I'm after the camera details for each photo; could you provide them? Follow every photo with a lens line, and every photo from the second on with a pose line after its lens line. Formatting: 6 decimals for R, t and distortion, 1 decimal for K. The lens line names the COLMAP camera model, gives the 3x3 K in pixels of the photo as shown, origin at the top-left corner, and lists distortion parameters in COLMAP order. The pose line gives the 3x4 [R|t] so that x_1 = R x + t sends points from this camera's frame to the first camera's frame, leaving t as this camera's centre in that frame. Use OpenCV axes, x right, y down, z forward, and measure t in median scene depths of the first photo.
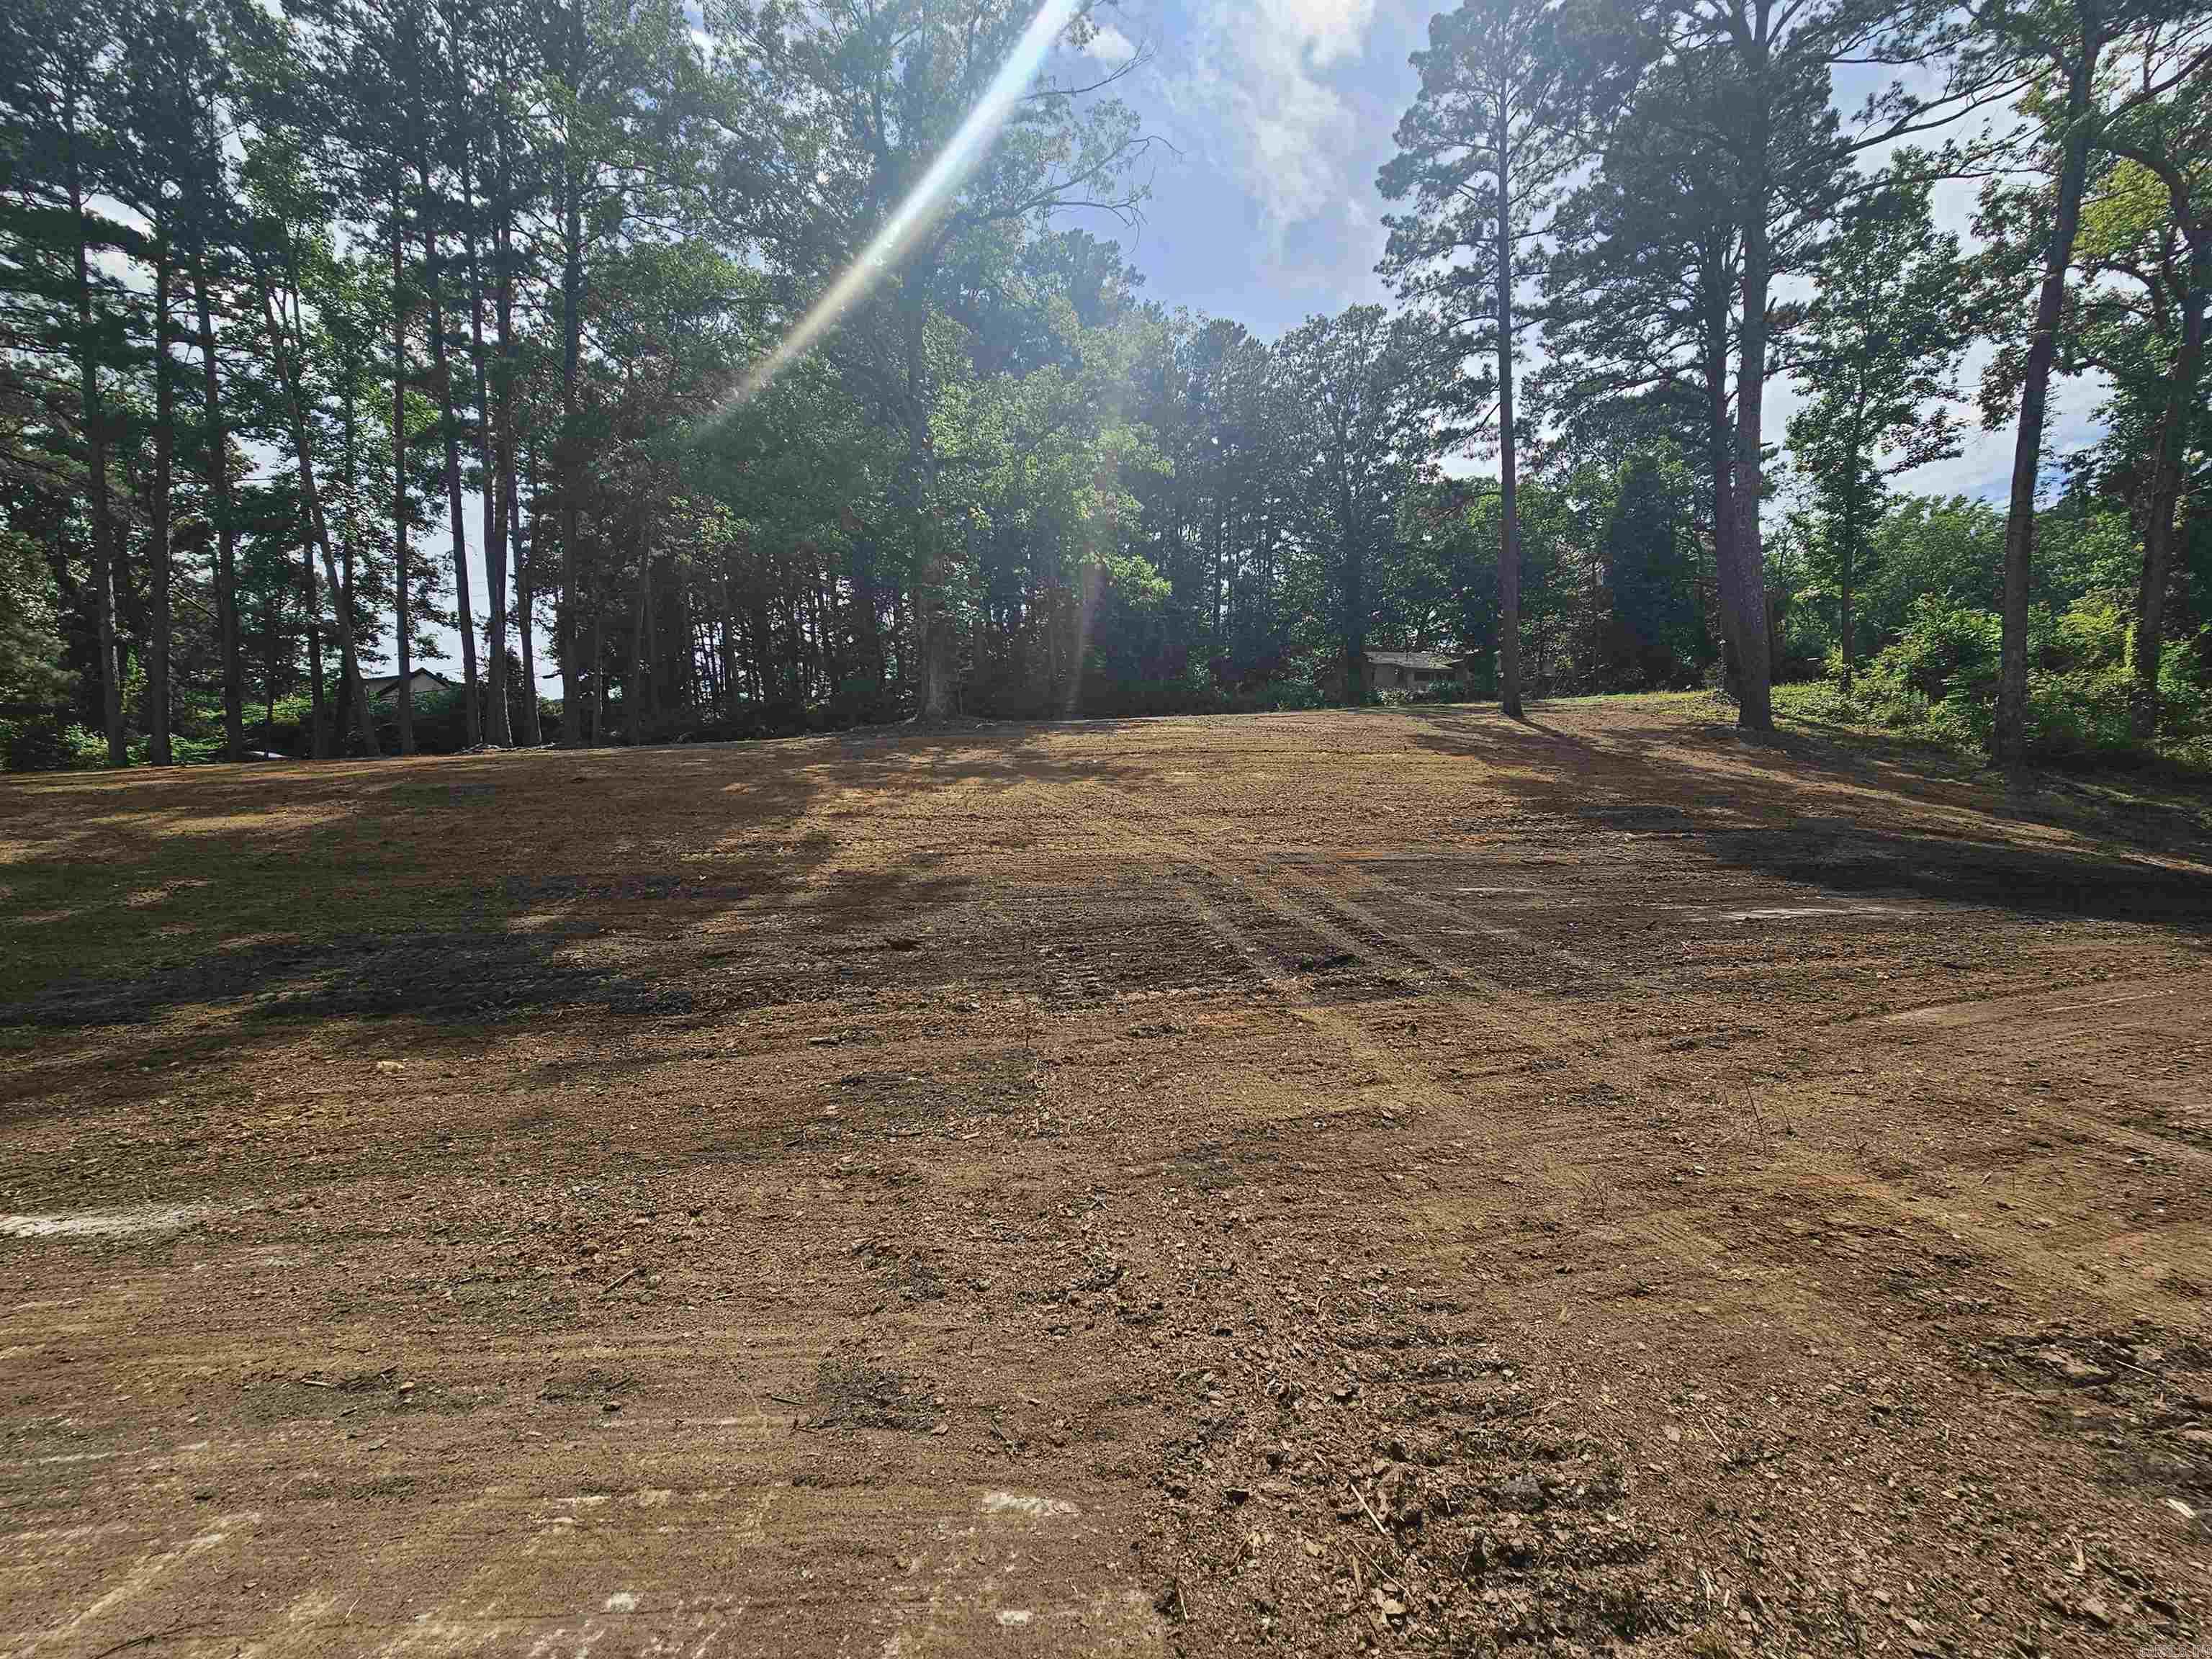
lens RADIAL K [[902.0, 0, 1115.7], [0, 902.0, 834.1], [0, 0, 1]] dist [-0.003678, -0.000501]
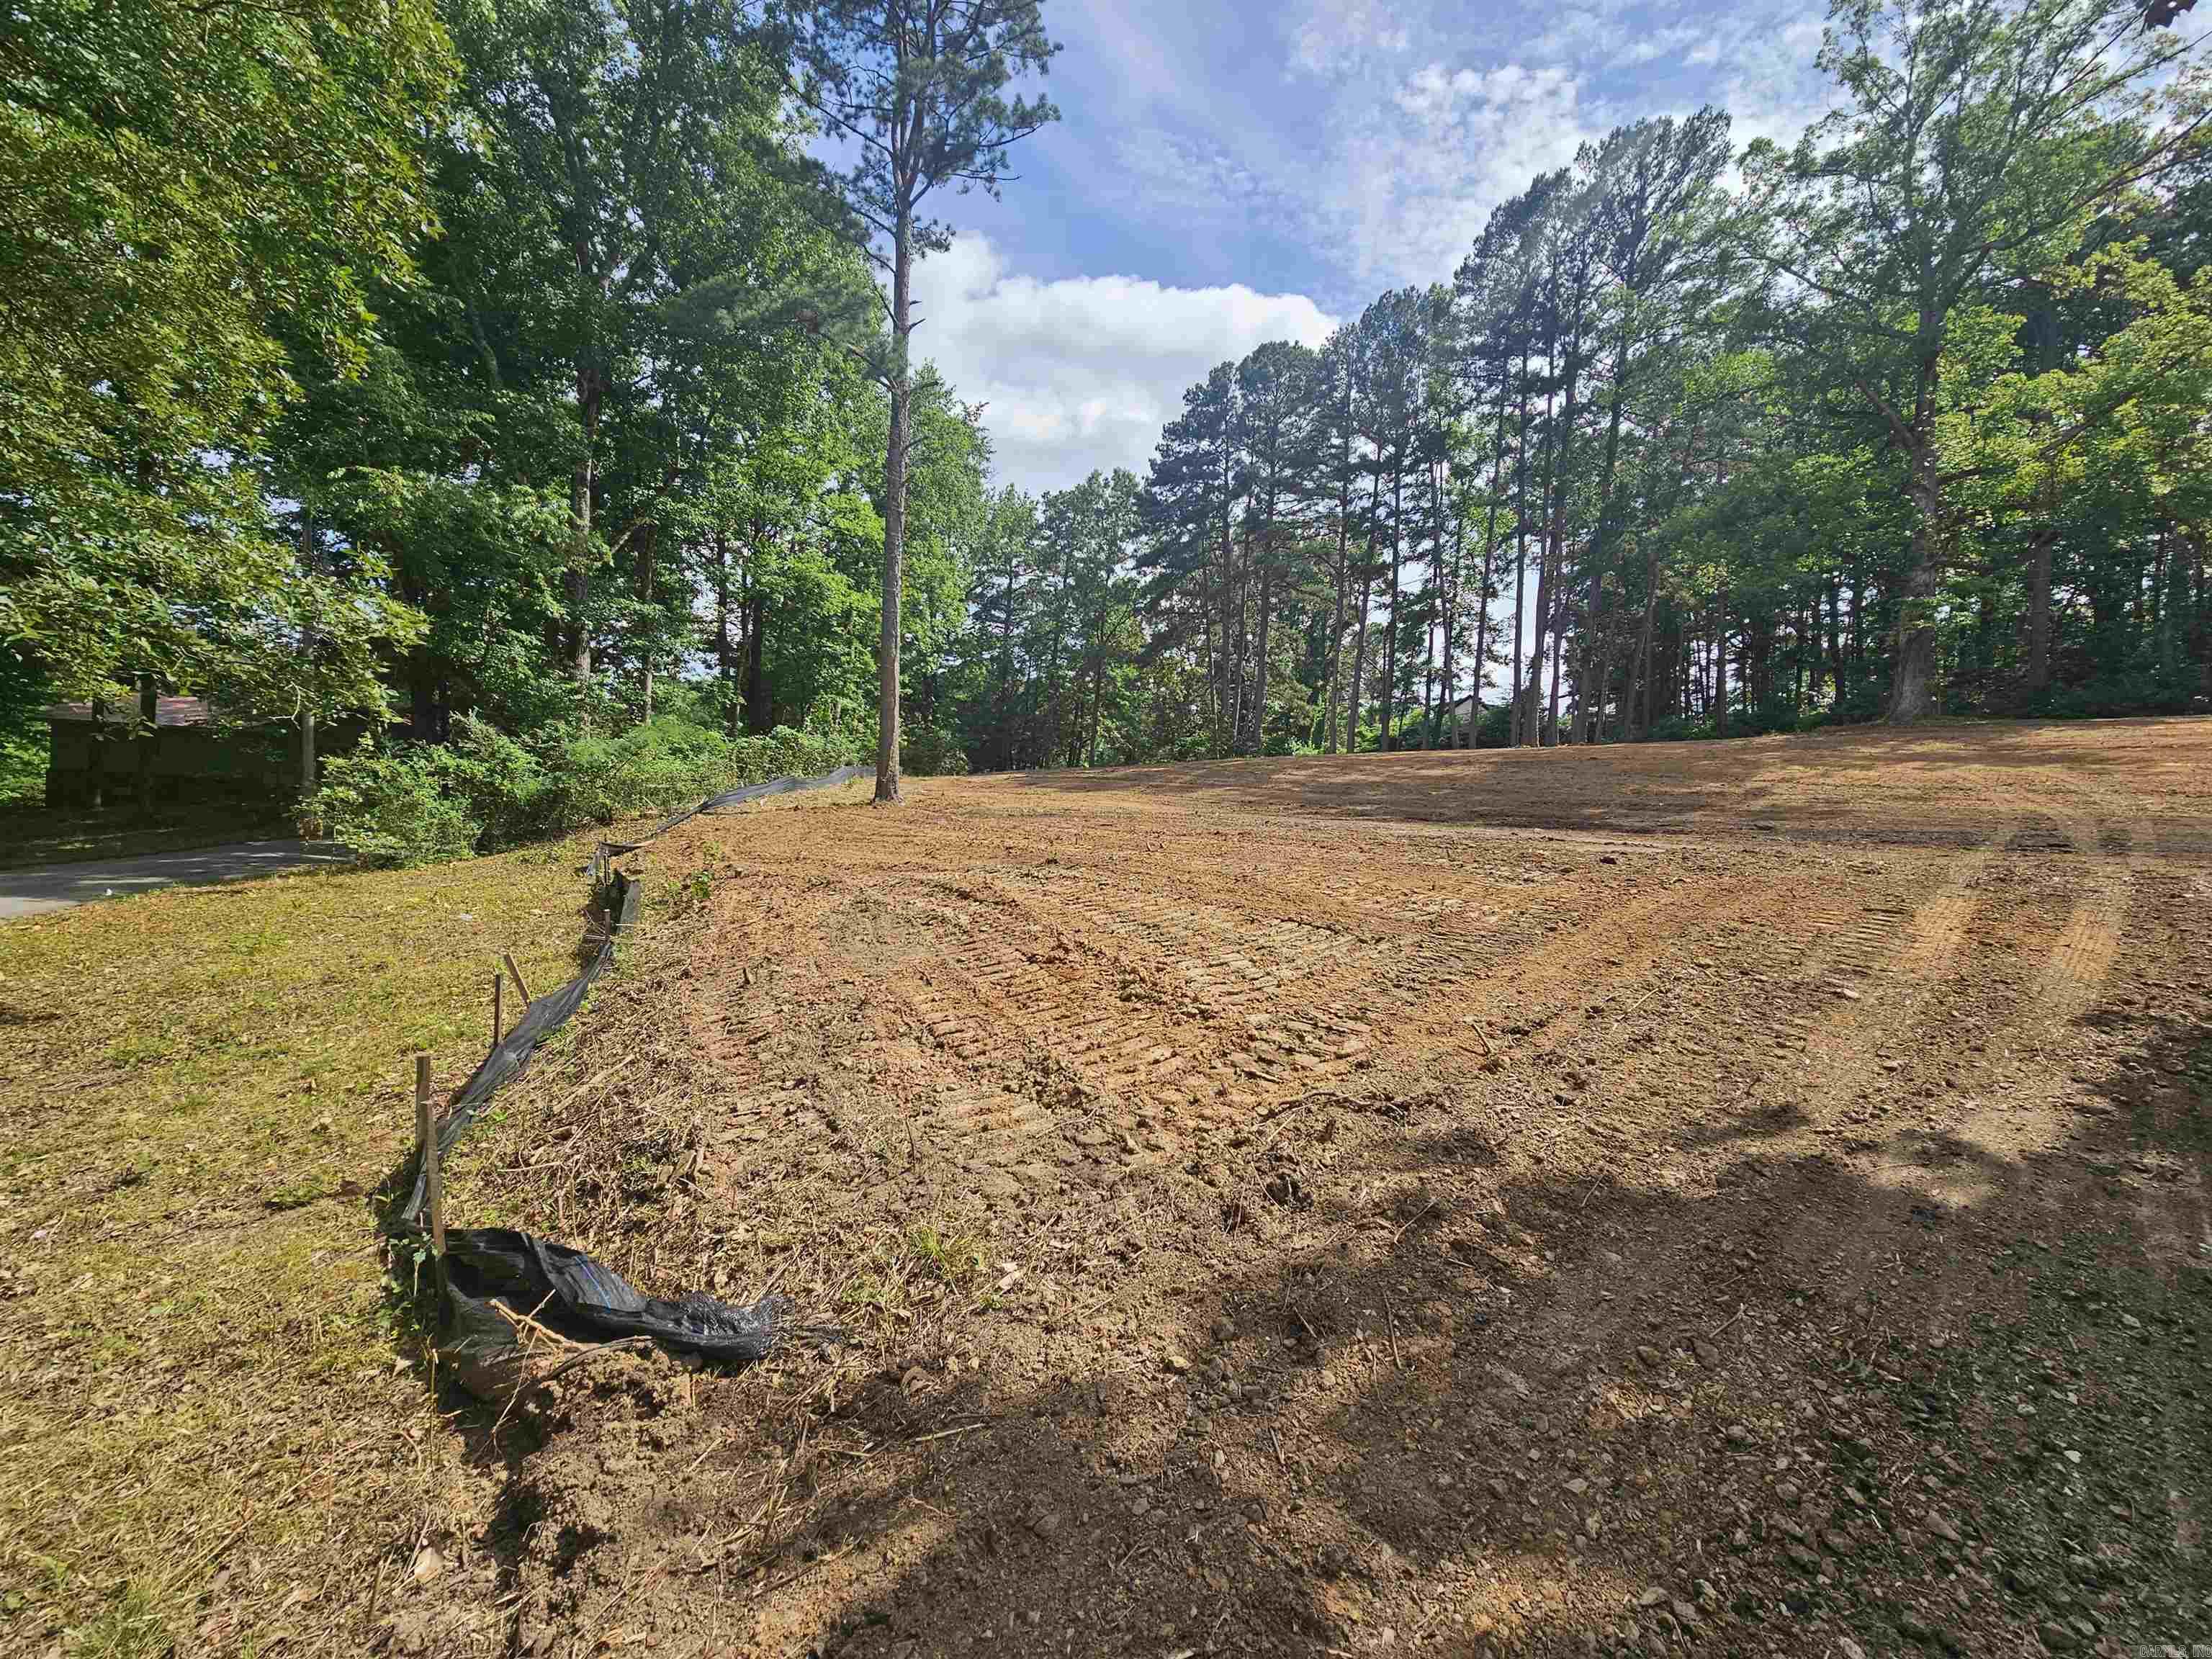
lens RADIAL K [[902.0, 0, 1124.6], [0, 902.0, 836.2], [0, 0, 1]] dist [-0.003678, -0.000501]
pose [[0.549828, 0.080705, -0.831370, 0.166373], [-0.094725, 0.994925, 0.033936, 0.057926], [0.829890, 0.060093, 0.554682, -0.327746]]
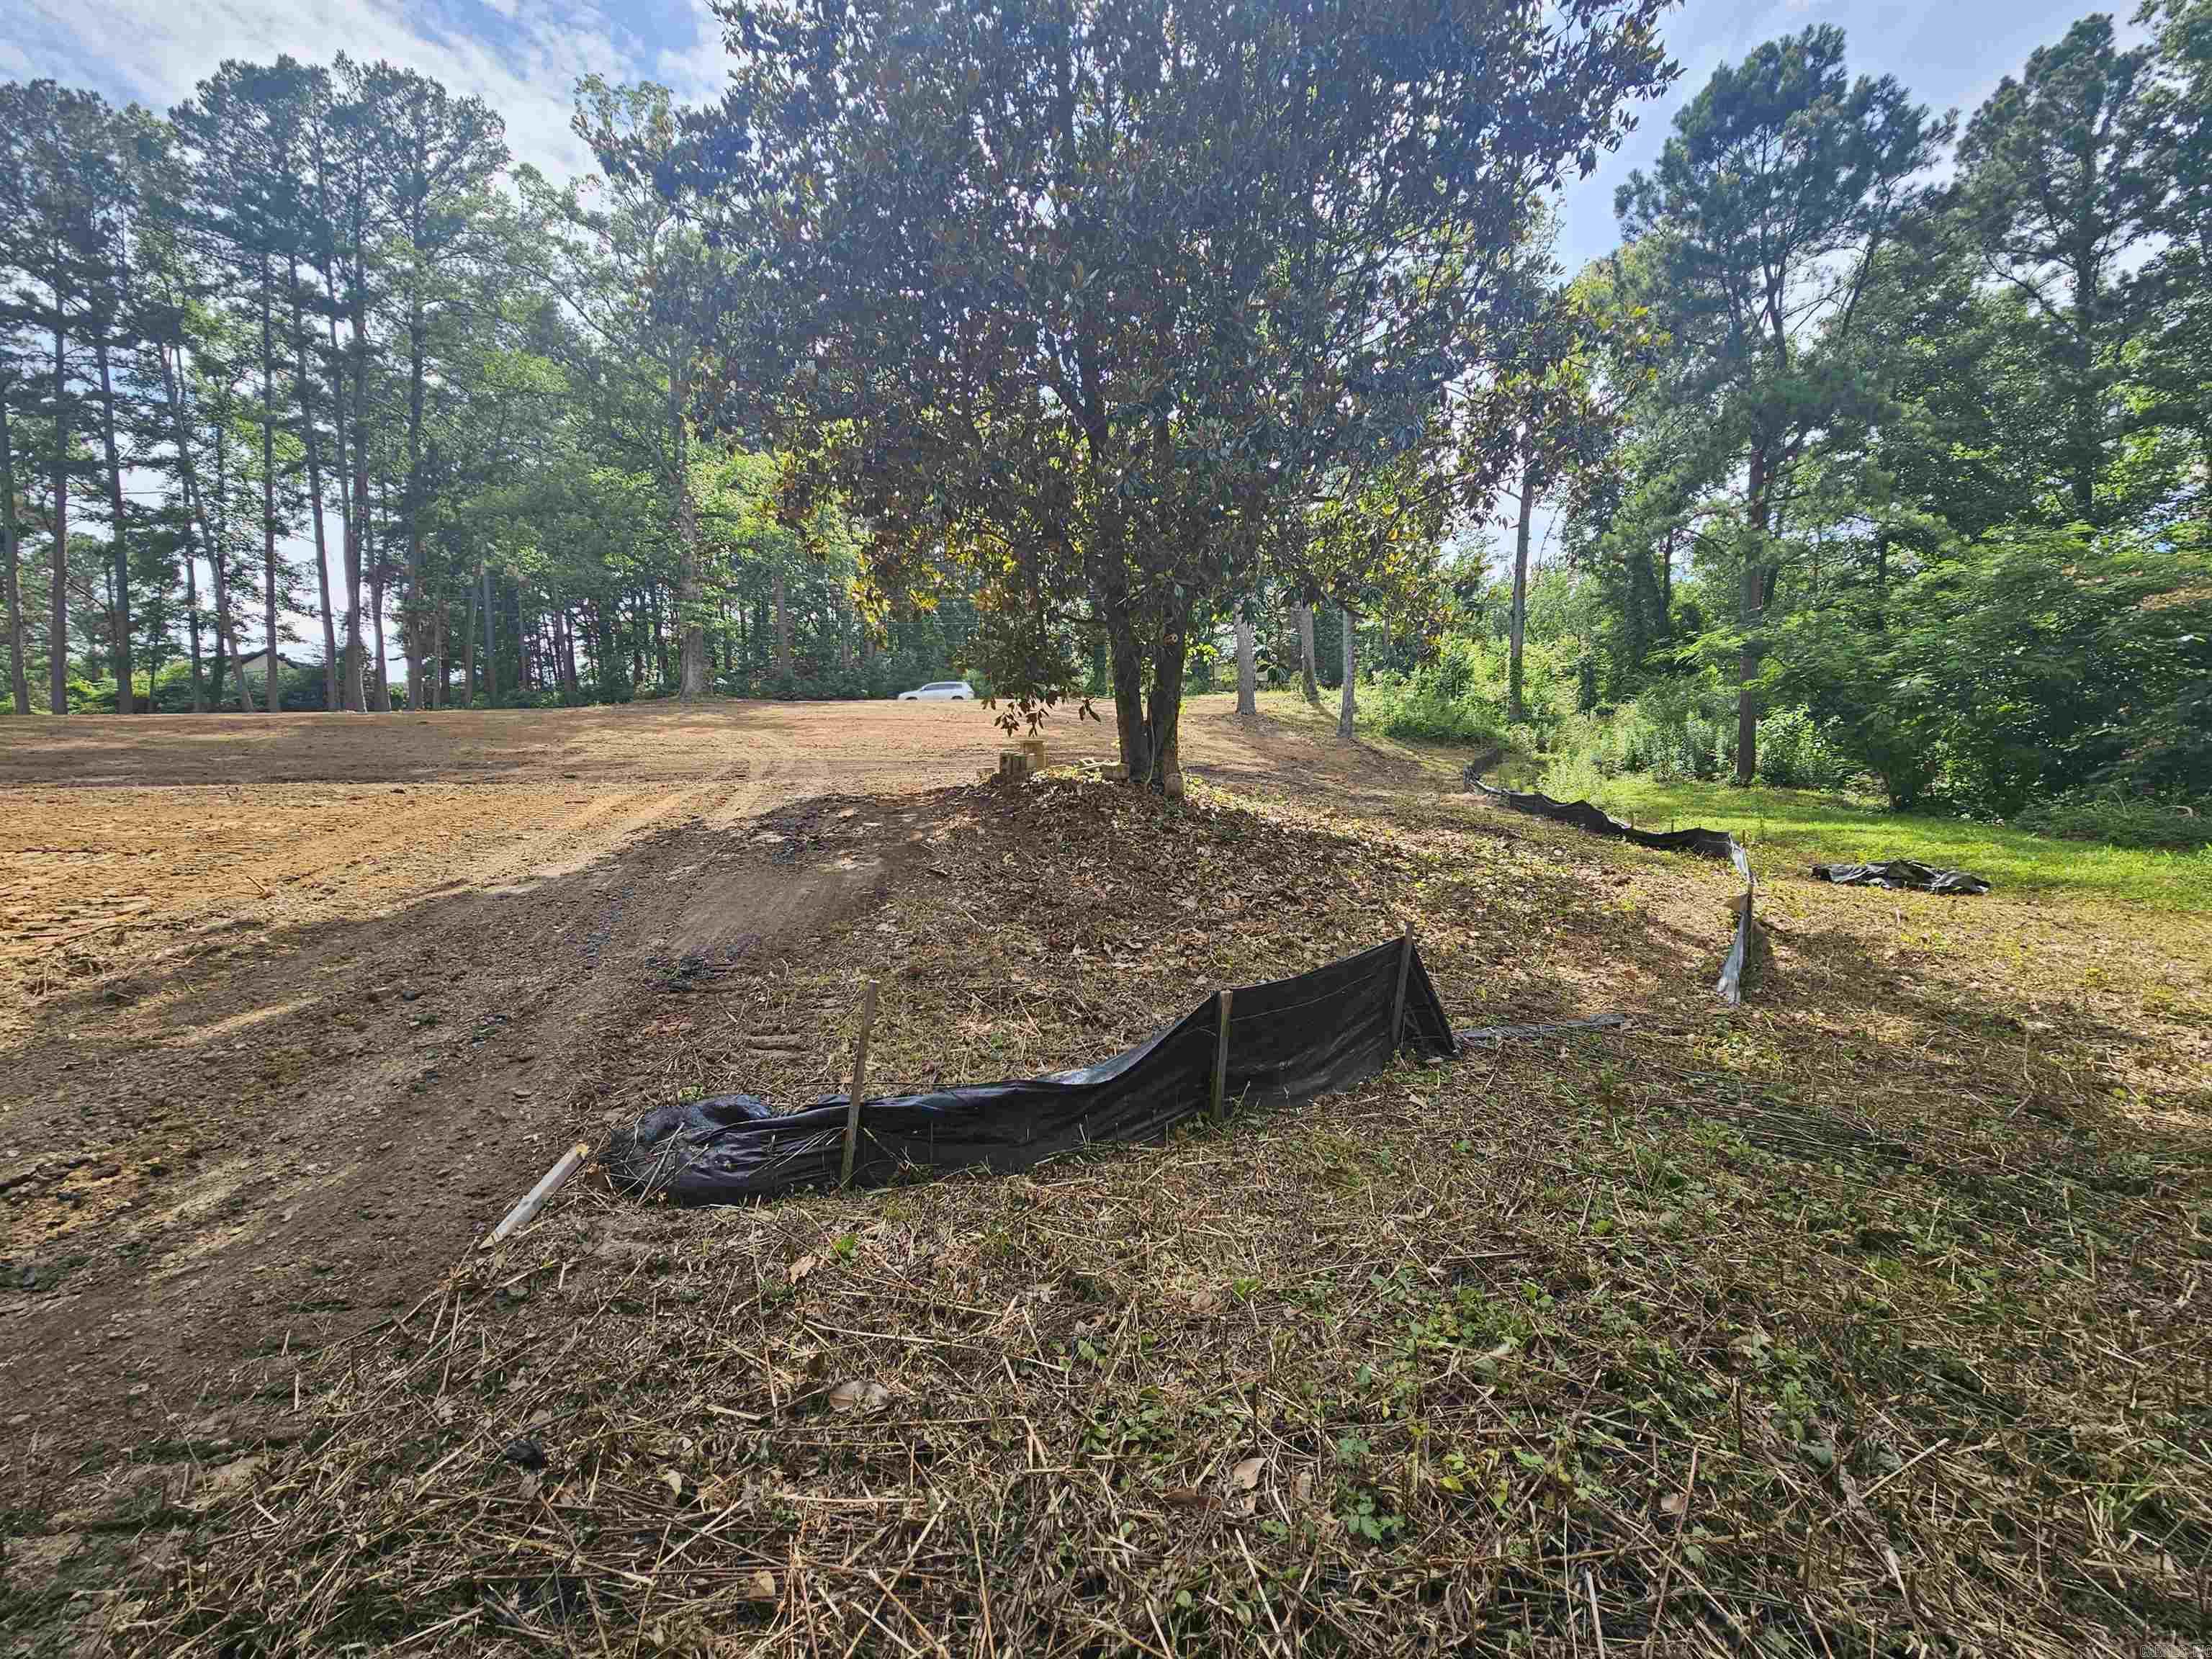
lens RADIAL K [[902.0, 0, 1118.7], [0, 902.0, 833.0], [0, 0, 1]] dist [-0.003678, -0.000501]
pose [[0.992381, 0.001606, 0.123195, 0.247656], [-0.001663, 0.999999, 0.000354, 0.075479], [-0.123194, -0.000556, 0.992382, -0.423701]]
